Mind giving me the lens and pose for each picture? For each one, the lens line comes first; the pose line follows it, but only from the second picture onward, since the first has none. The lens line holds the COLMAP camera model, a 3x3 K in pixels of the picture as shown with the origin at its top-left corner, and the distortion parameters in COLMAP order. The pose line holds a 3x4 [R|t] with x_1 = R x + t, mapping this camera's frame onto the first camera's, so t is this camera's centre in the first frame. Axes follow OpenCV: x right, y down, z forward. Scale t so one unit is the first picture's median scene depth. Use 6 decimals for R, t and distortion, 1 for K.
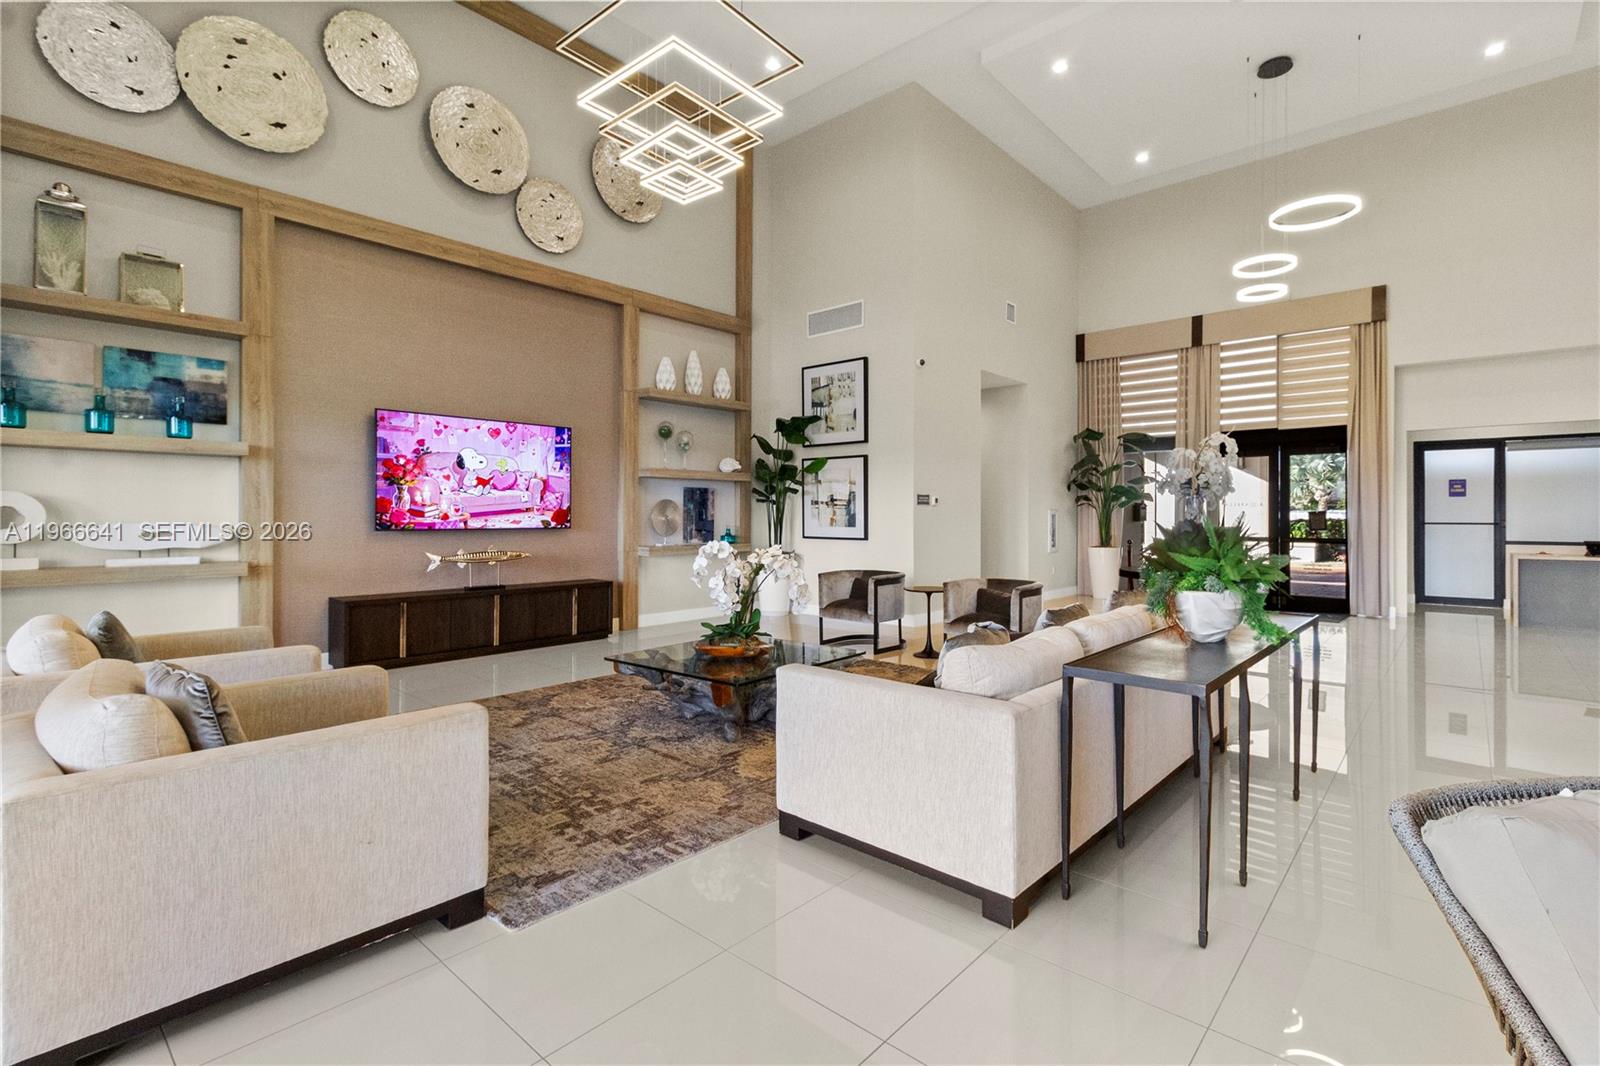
lens RADIAL K [[740.3, 0, 803.3], [0, 740.3, 514.3], [0, 0, 1]] dist [-0.000552, -0.000541]
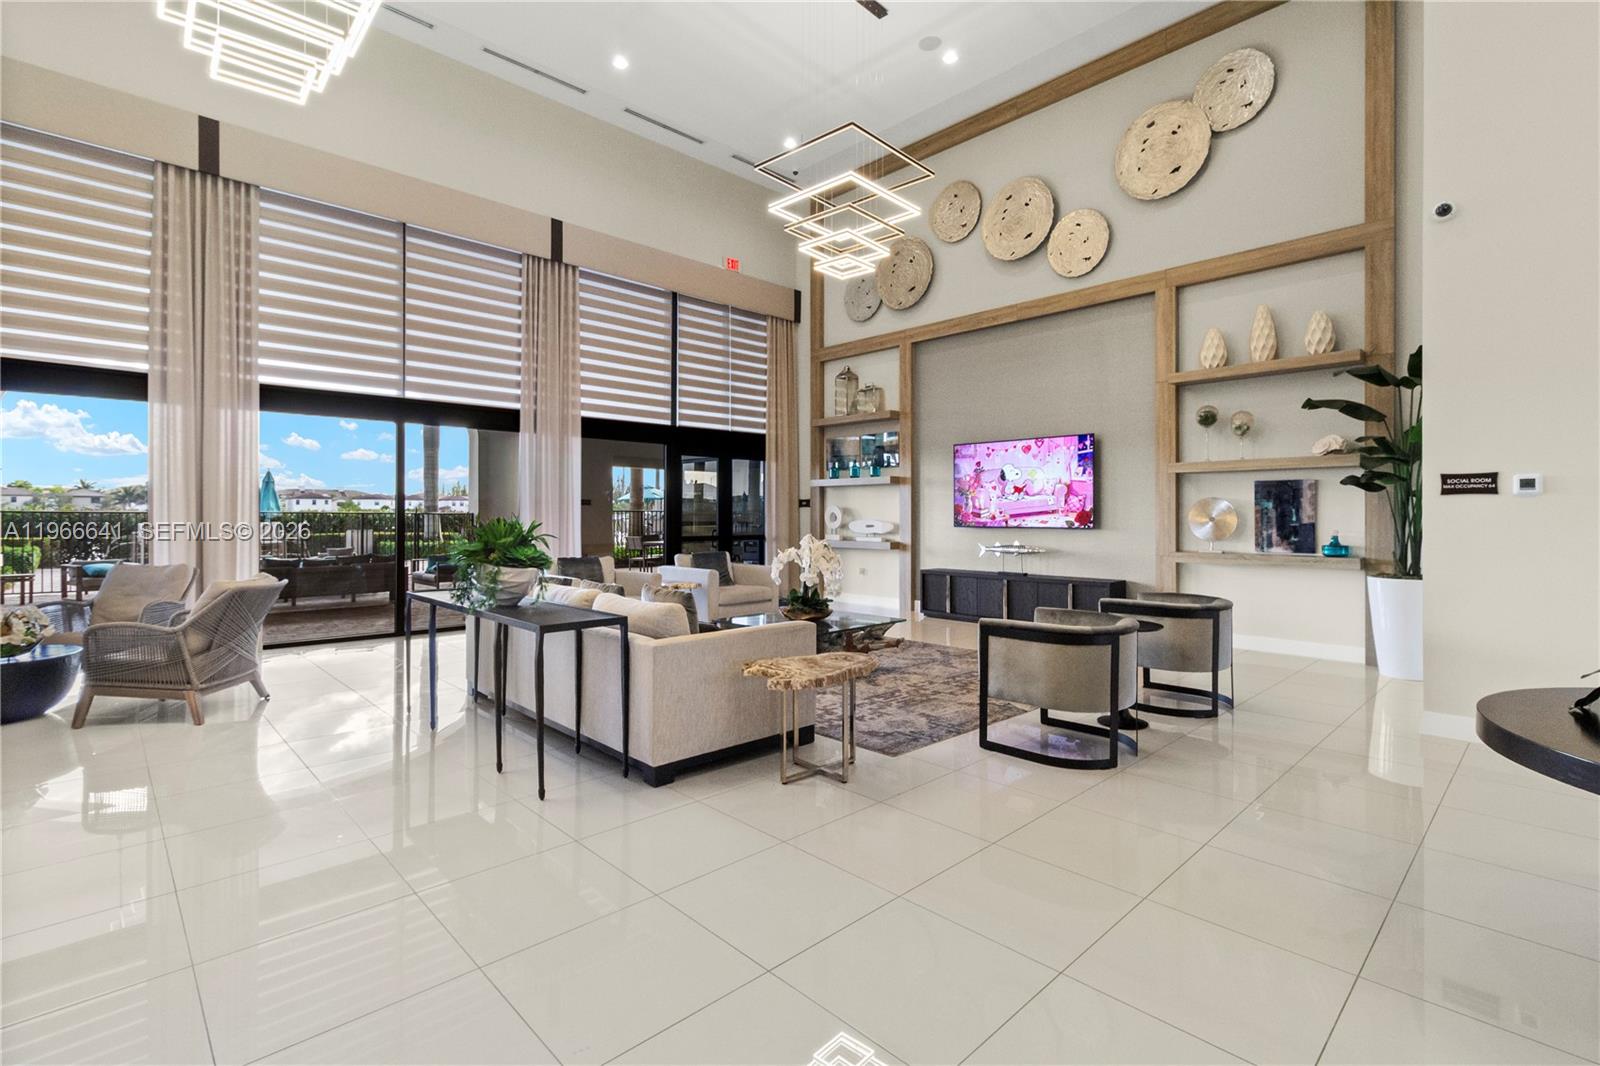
lens RADIAL K [[740.3, 0, 803.3], [0, 740.3, 514.3], [0, 0, 1]] dist [-0.000552, -0.000541]
pose [[-0.079509, -0.003505, -0.996828, 0.812831], [-0.000427, 0.999994, -0.003482, 0.002346], [0.996834, 0.000149, -0.079510, 0.707942]]
